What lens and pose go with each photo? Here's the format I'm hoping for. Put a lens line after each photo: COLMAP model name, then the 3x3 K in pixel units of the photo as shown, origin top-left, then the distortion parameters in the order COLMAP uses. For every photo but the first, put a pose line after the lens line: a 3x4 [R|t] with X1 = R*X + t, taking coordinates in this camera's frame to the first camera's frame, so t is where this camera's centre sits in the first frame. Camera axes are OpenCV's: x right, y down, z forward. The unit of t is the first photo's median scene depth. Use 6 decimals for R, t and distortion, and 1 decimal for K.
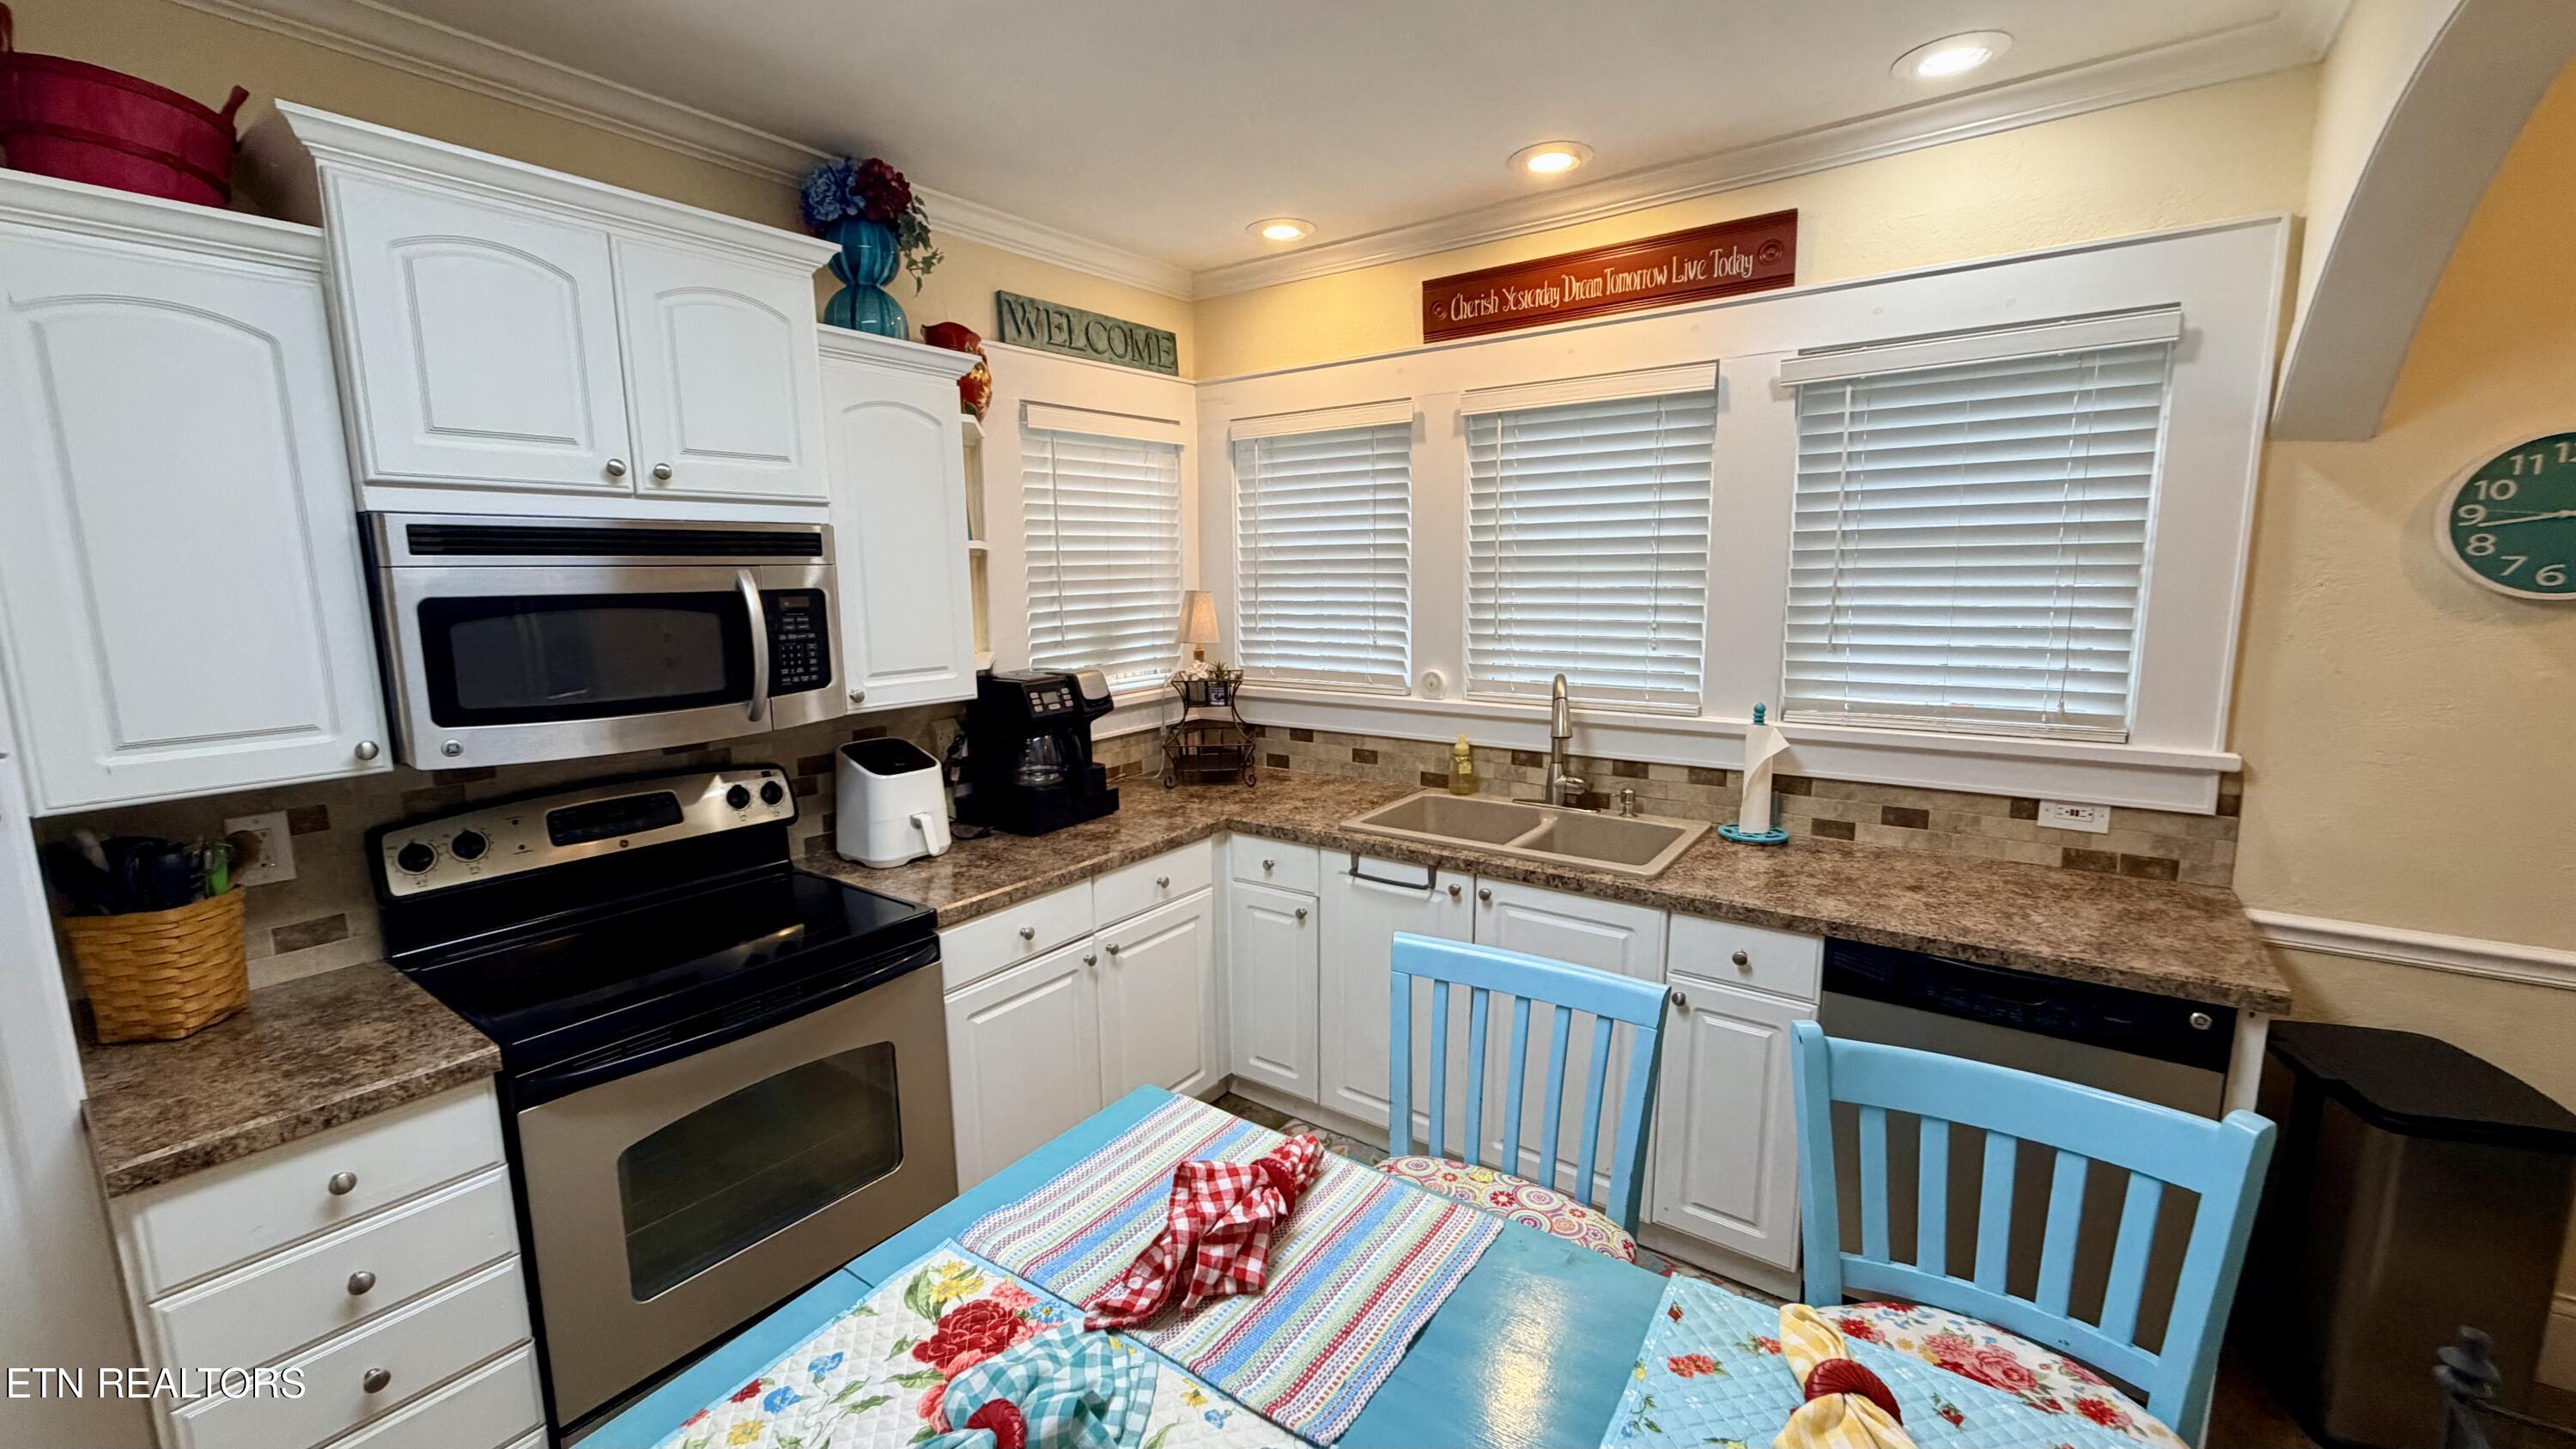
lens RADIAL K [[1016.9, 0, 1288.0], [0, 1016.9, 724.5], [0, 0, 1]] dist [0.003871, -0.000040]
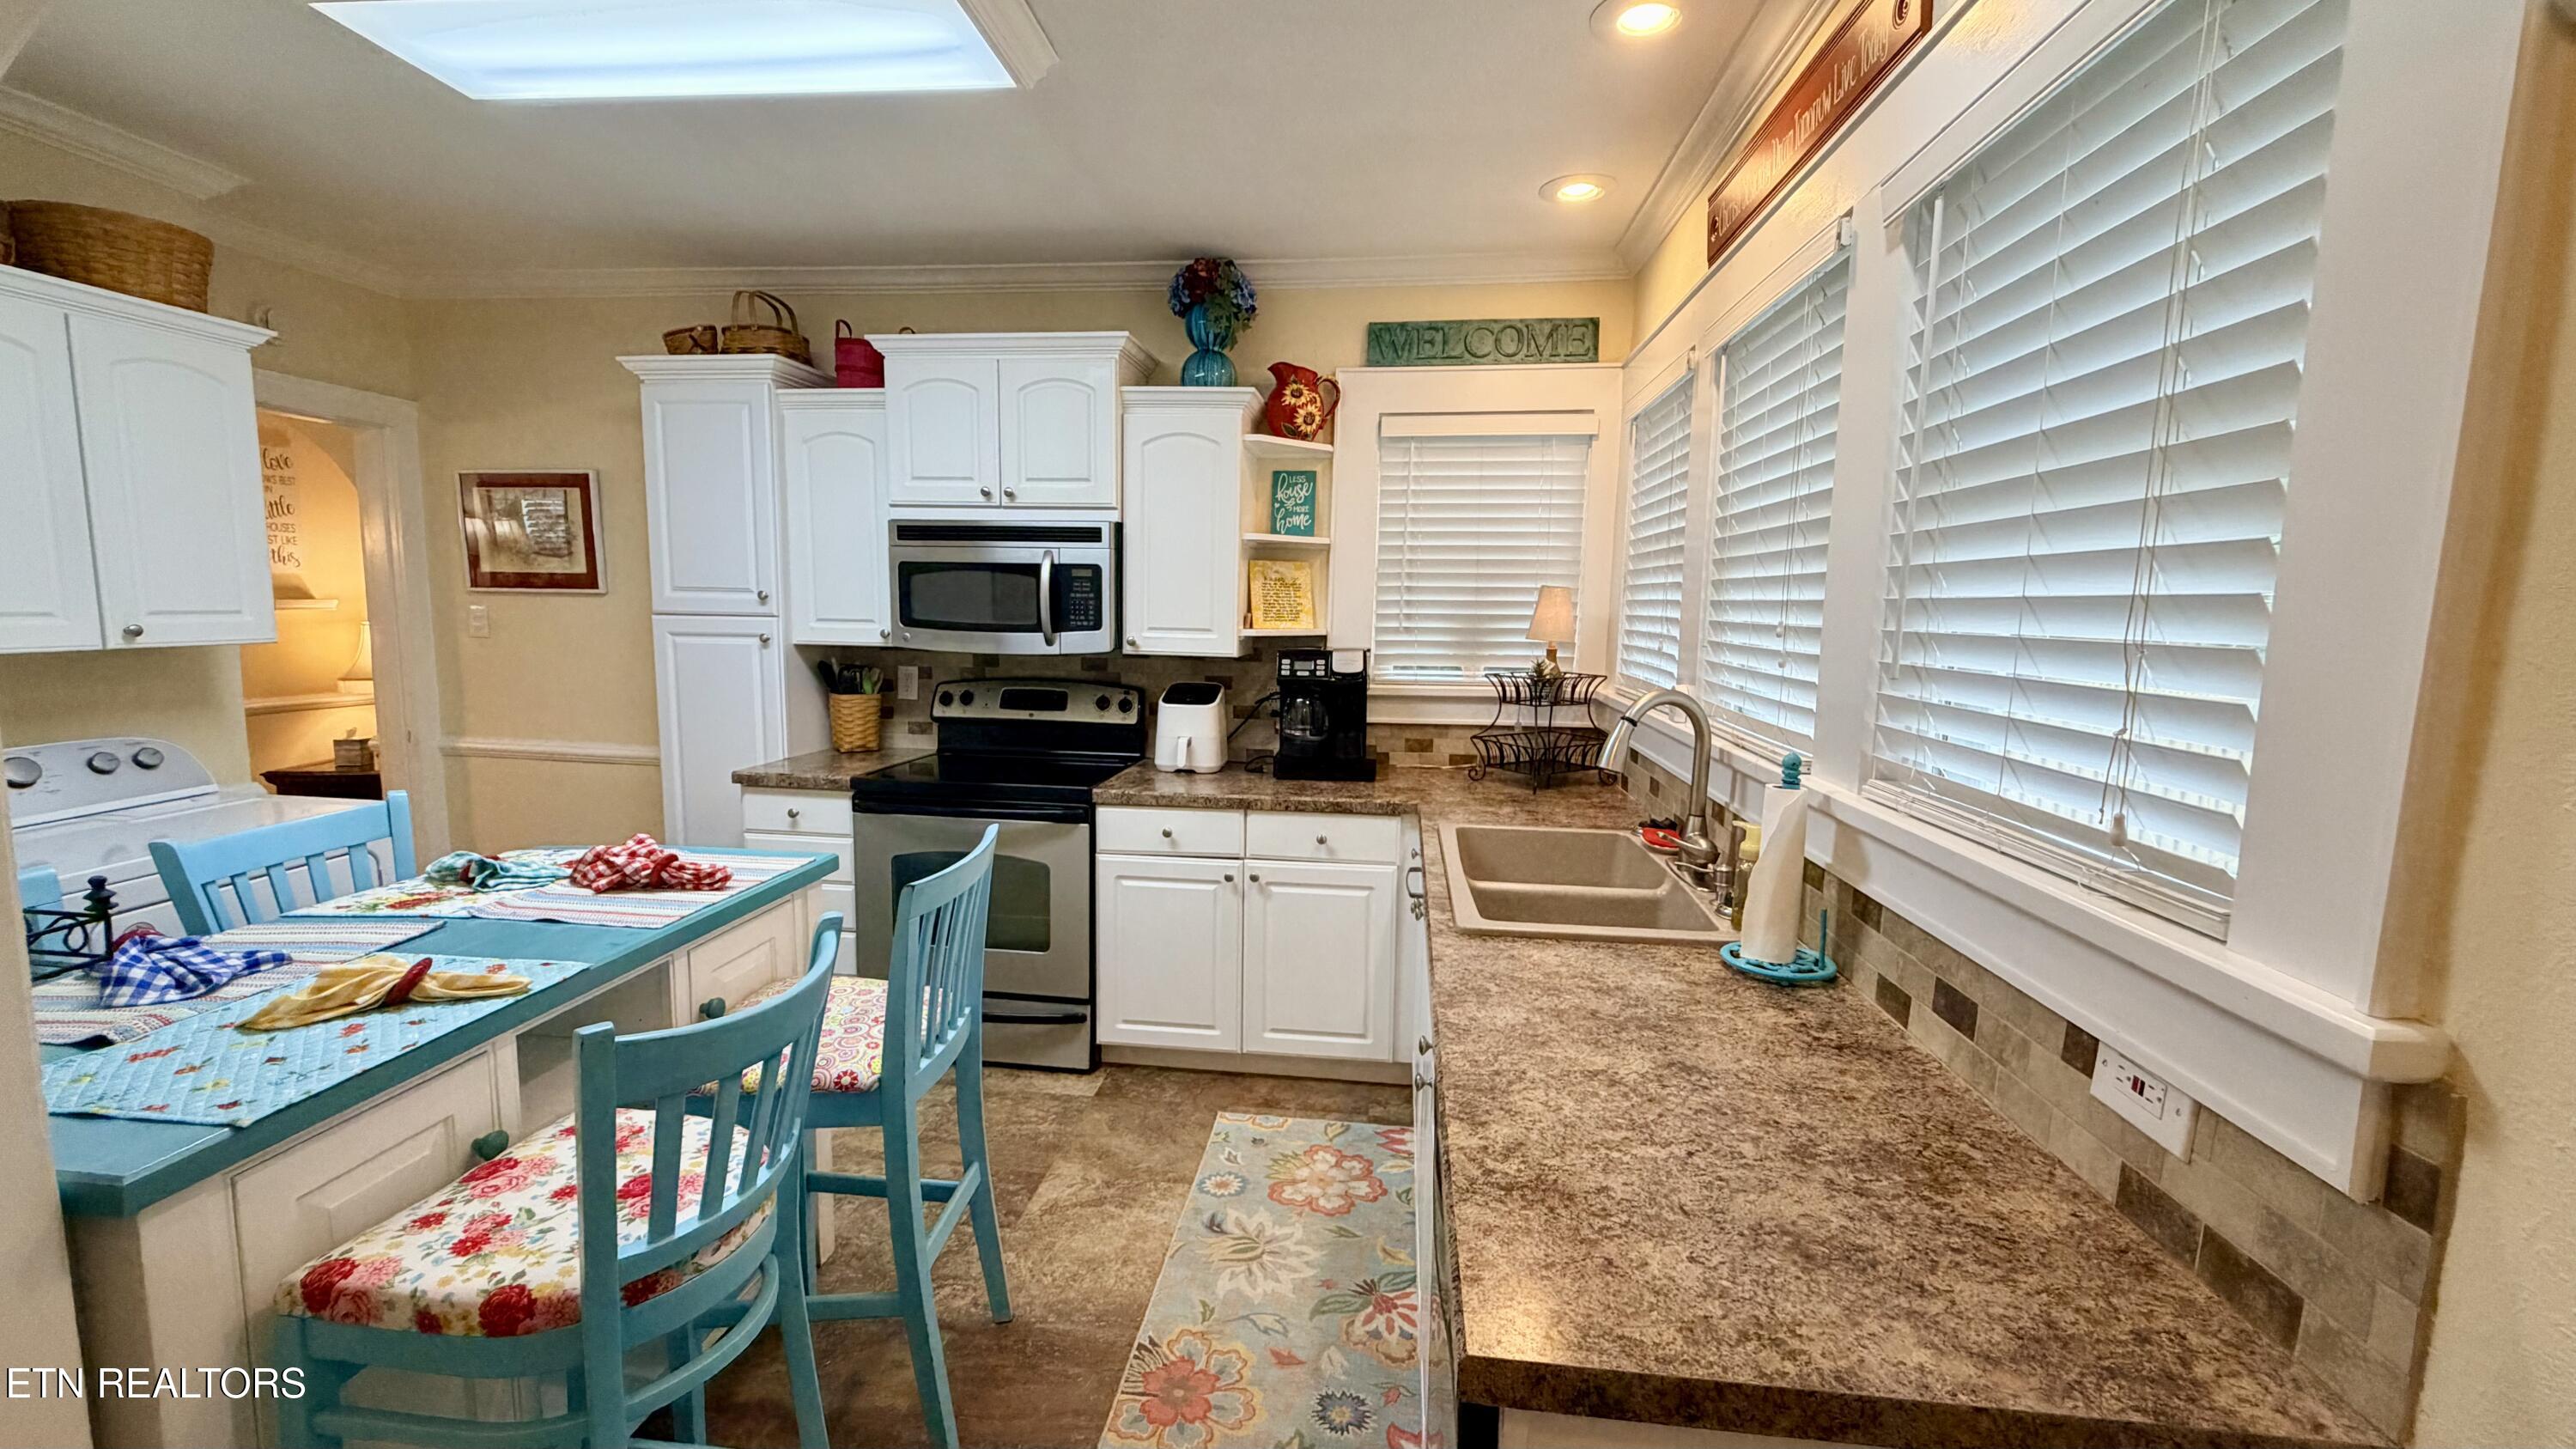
lens RADIAL K [[1016.9, 0, 1288.0], [0, 1016.9, 724.5], [0, 0, 1]] dist [0.003871, -0.000040]
pose [[0.495648, 0.128557, -0.858956, 0.932819], [-0.156198, 0.986054, 0.057447, -0.028619], [0.854362, 0.105694, 0.508816, 0.469973]]
